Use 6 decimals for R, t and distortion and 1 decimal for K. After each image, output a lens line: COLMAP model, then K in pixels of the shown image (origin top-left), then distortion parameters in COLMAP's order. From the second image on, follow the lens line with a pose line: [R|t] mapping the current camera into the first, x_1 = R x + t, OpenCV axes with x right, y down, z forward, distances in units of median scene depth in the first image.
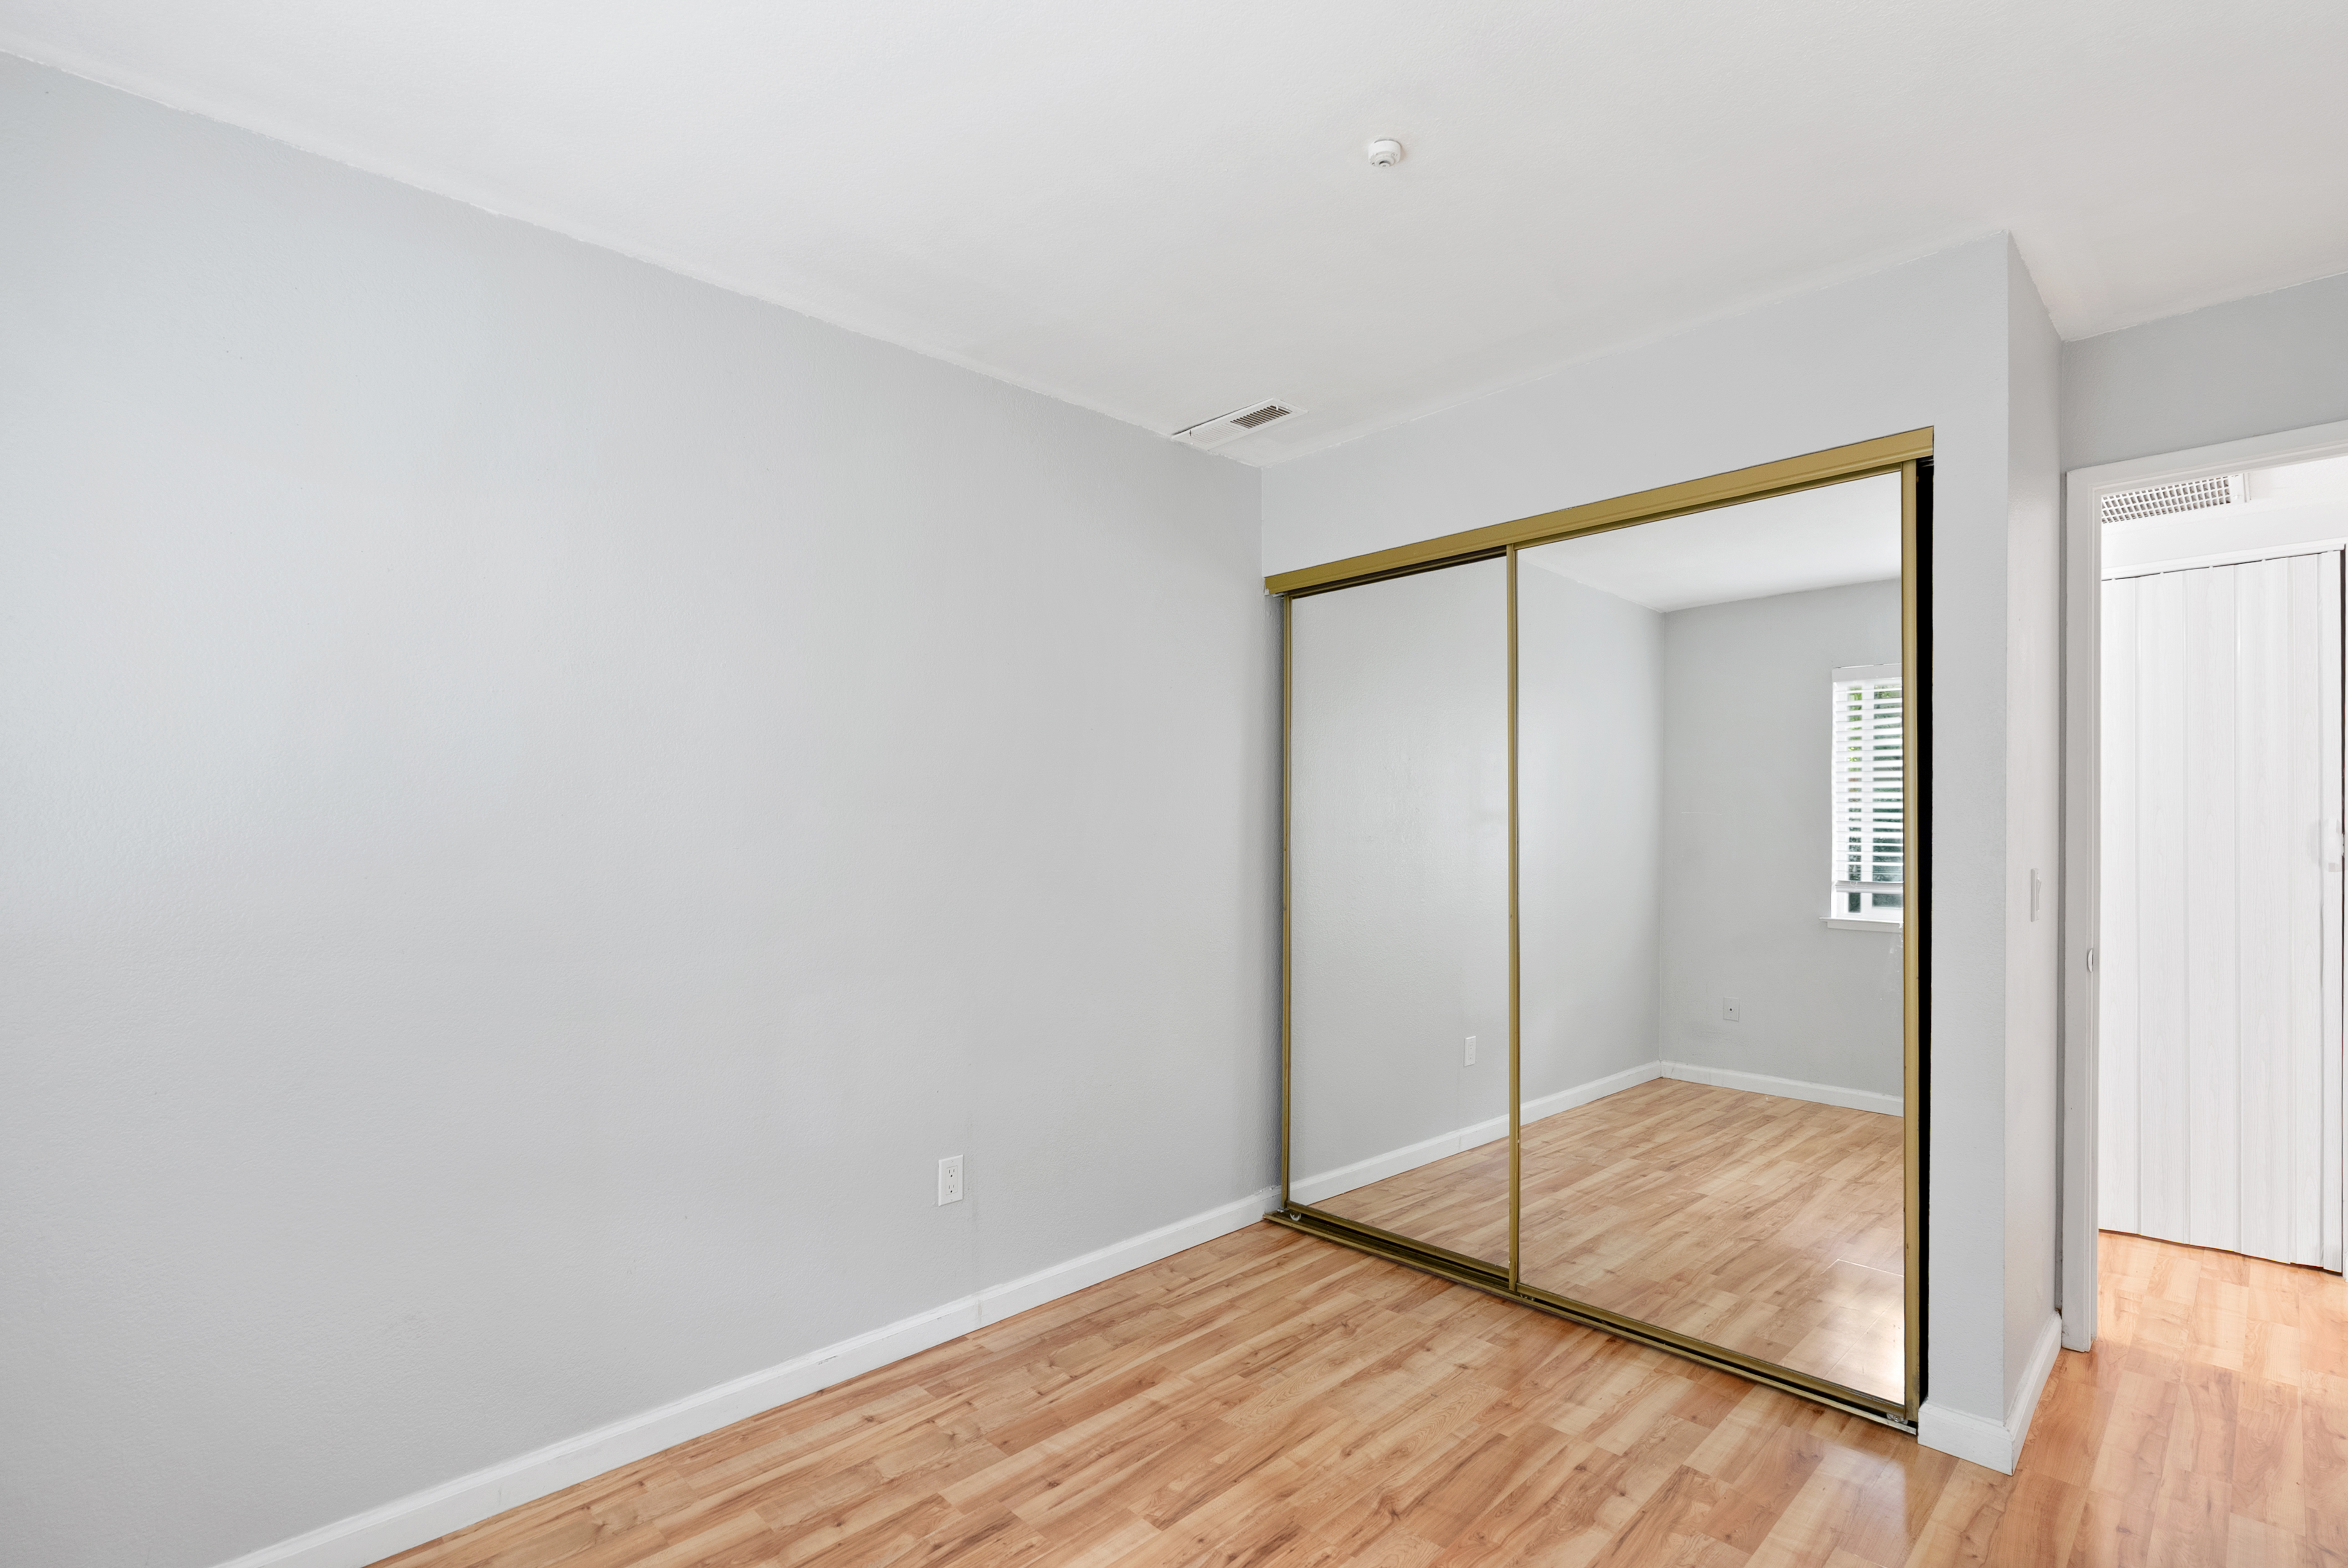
lens RADIAL K [[1073.4, 0, 1171.2], [0, 1073.4, 799.8], [0, 0, 1]] dist [-0.008888, 0.003314]
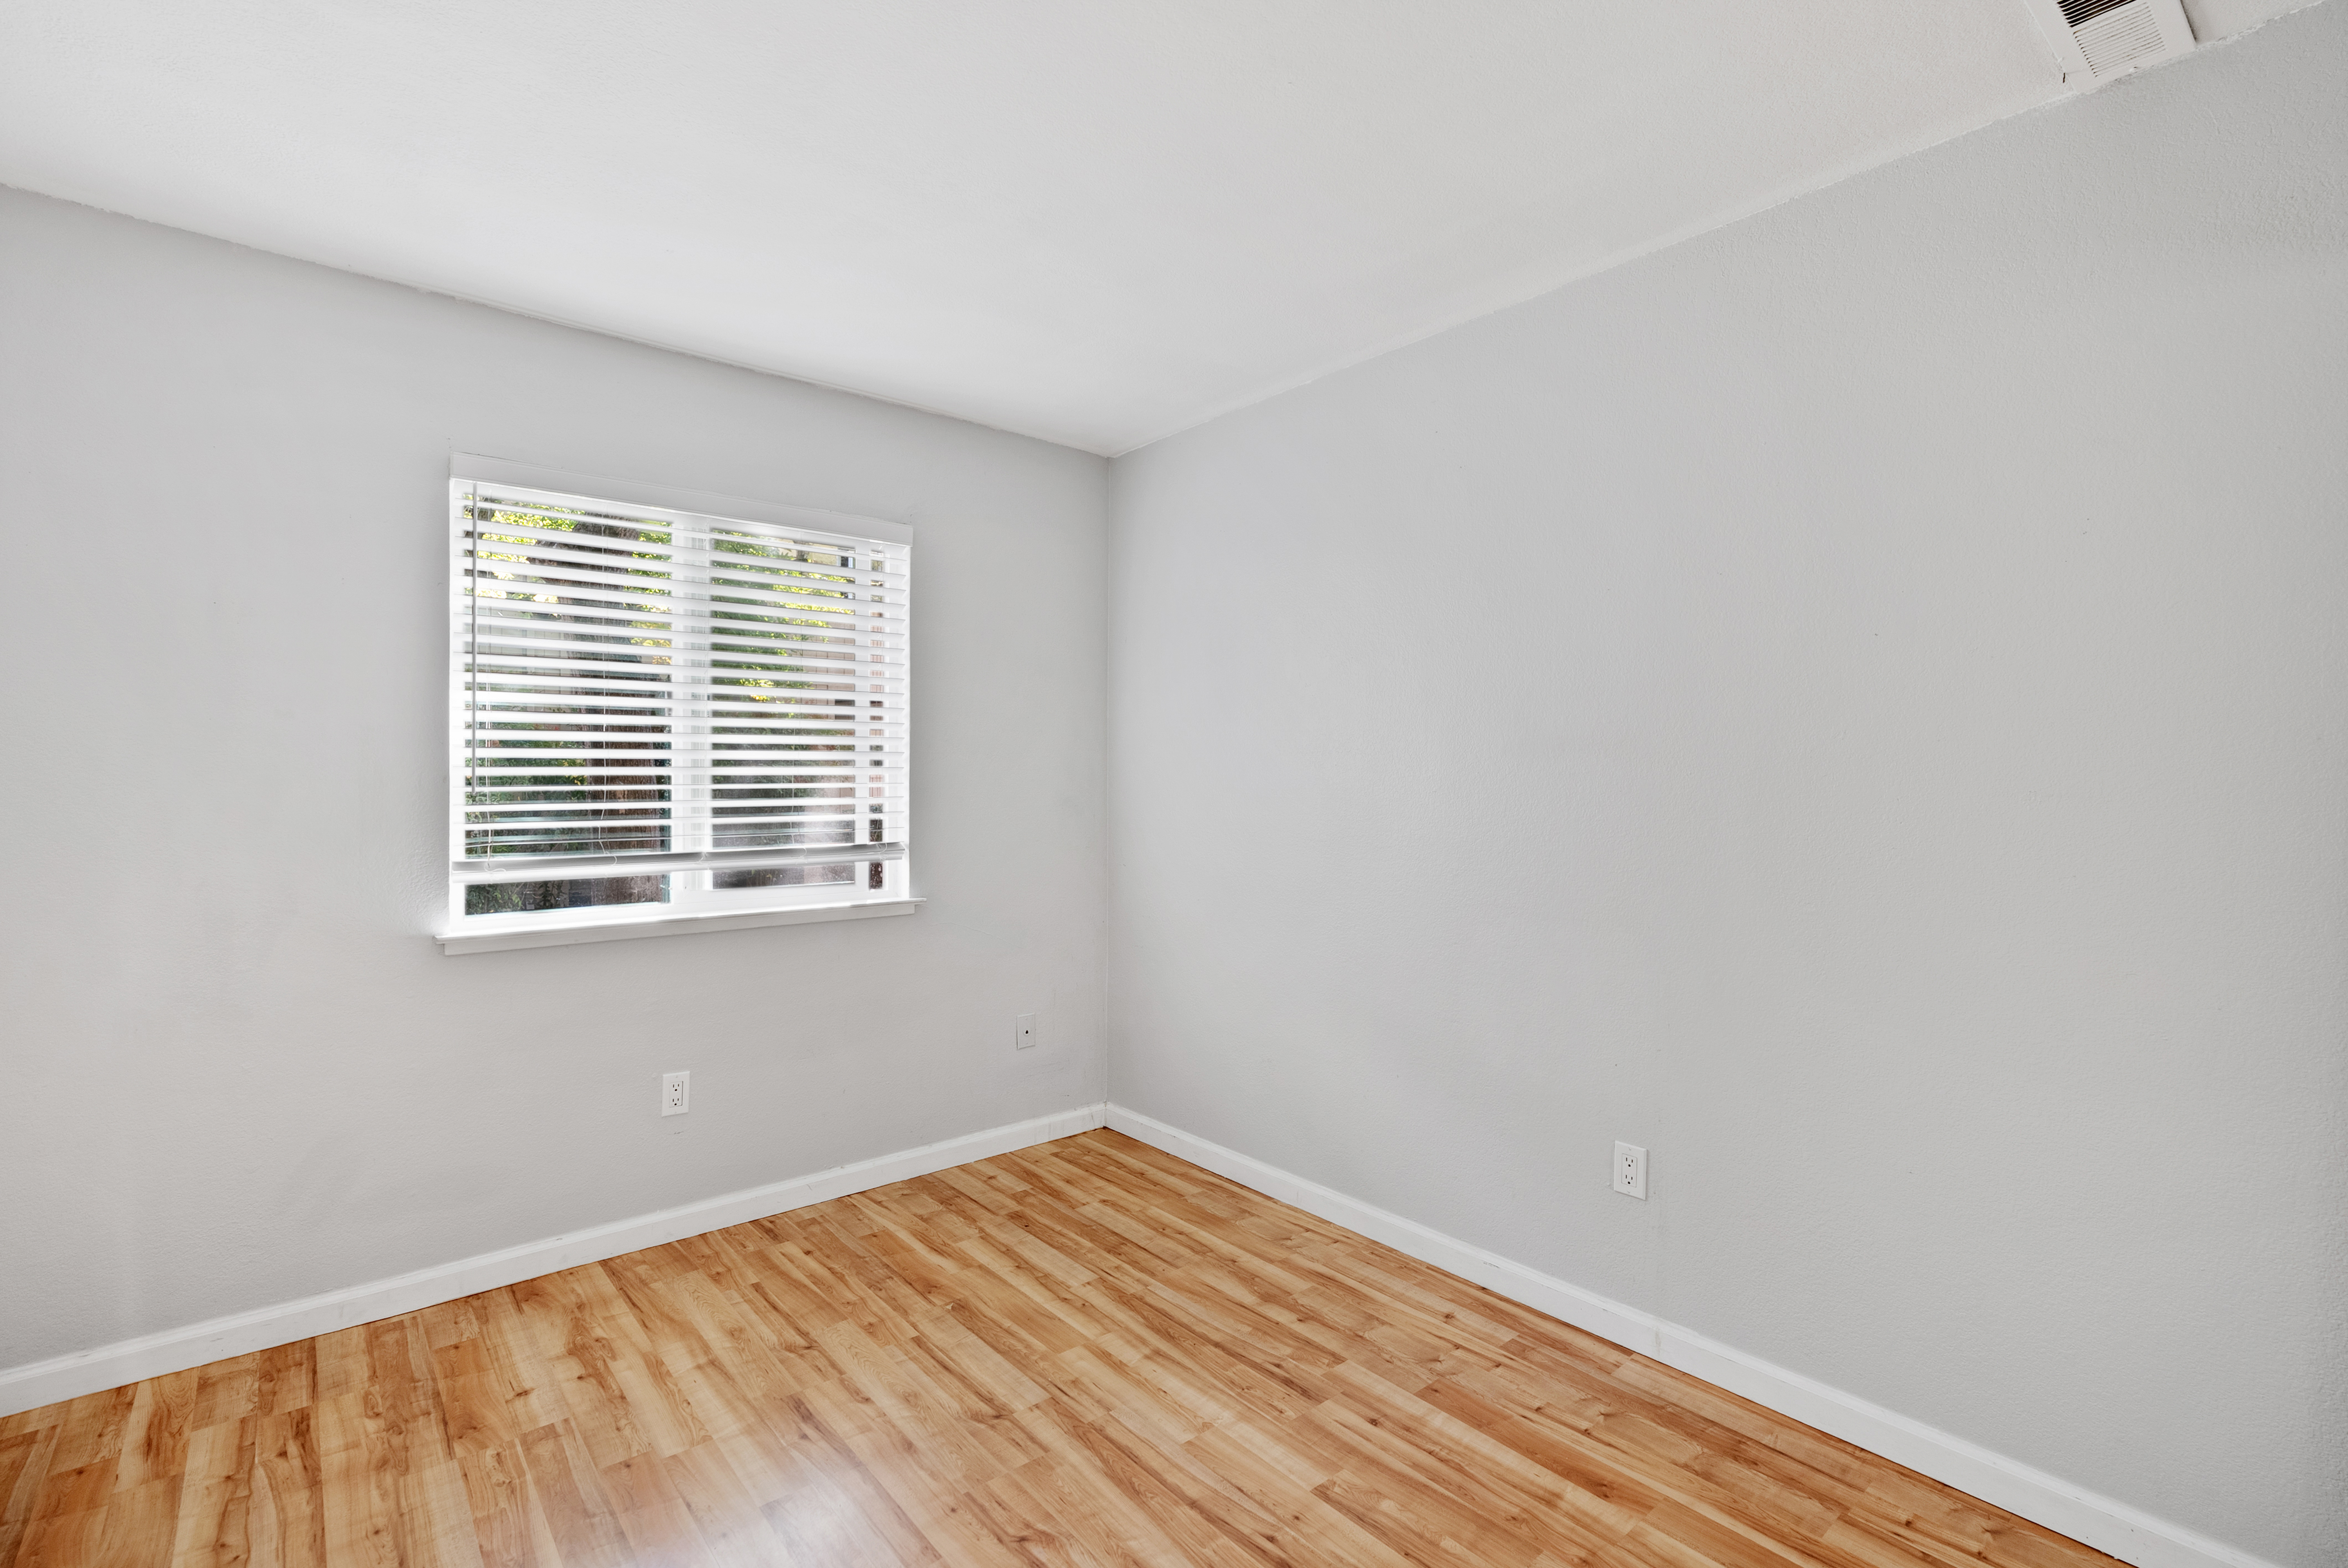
lens RADIAL K [[1073.4, 0, 1174.7], [0, 1073.4, 774.2], [0, 0, 1]] dist [-0.008888, 0.003314]
pose [[-0.068981, 0.000100, -0.997618, 0.826707], [0.018326, 0.999831, -0.001167, 0.026456], [0.997450, -0.018363, -0.068971, 0.815838]]
